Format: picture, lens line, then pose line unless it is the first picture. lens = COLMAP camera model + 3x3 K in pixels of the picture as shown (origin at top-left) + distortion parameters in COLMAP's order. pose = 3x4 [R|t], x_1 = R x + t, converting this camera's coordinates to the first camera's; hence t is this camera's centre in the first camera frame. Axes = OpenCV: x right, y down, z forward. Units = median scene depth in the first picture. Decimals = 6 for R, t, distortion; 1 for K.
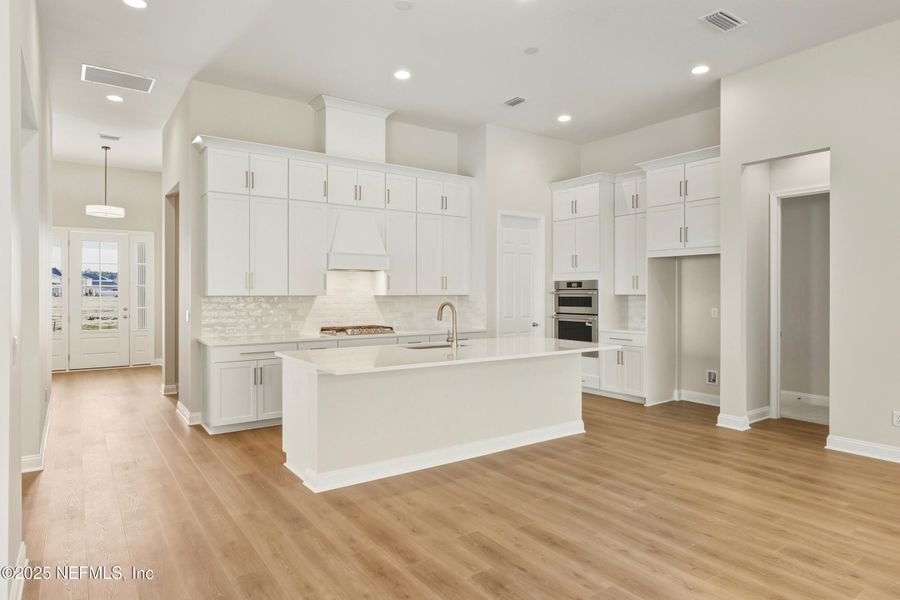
lens RADIAL K [[538.5, 0, 445.8], [0, 538.5, 294.1], [0, 0, 1]] dist [-0.000803, 0.000195]
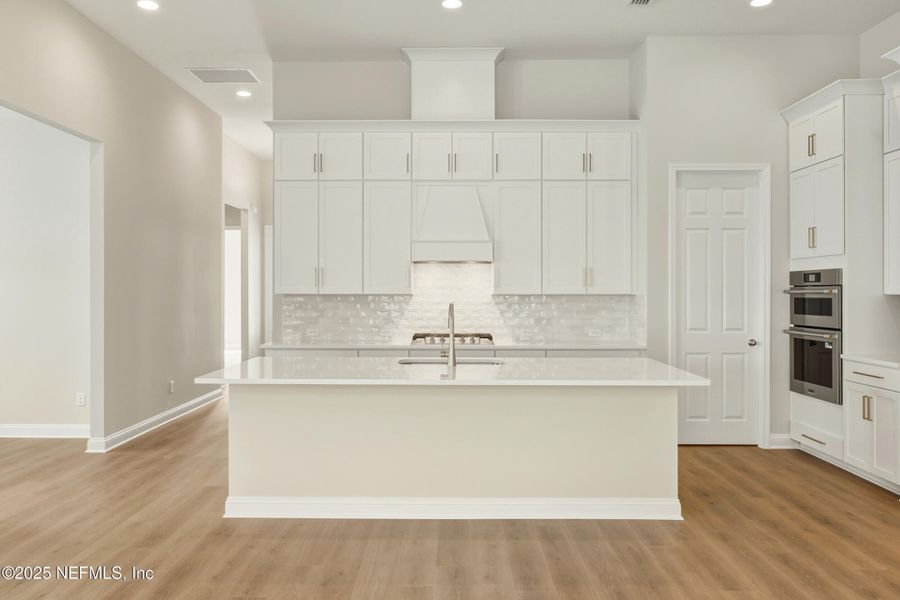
lens RADIAL K [[705.8, 0, 443.9], [0, 705.8, 292.8], [0, 0, 1]] dist [-0.000682, -0.002310]
pose [[0.807310, 0.001443, -0.590126, 0.400936], [-0.002617, 0.999996, -0.001135, 0.001230], [0.590122, 0.002461, 0.807310, 0.154182]]
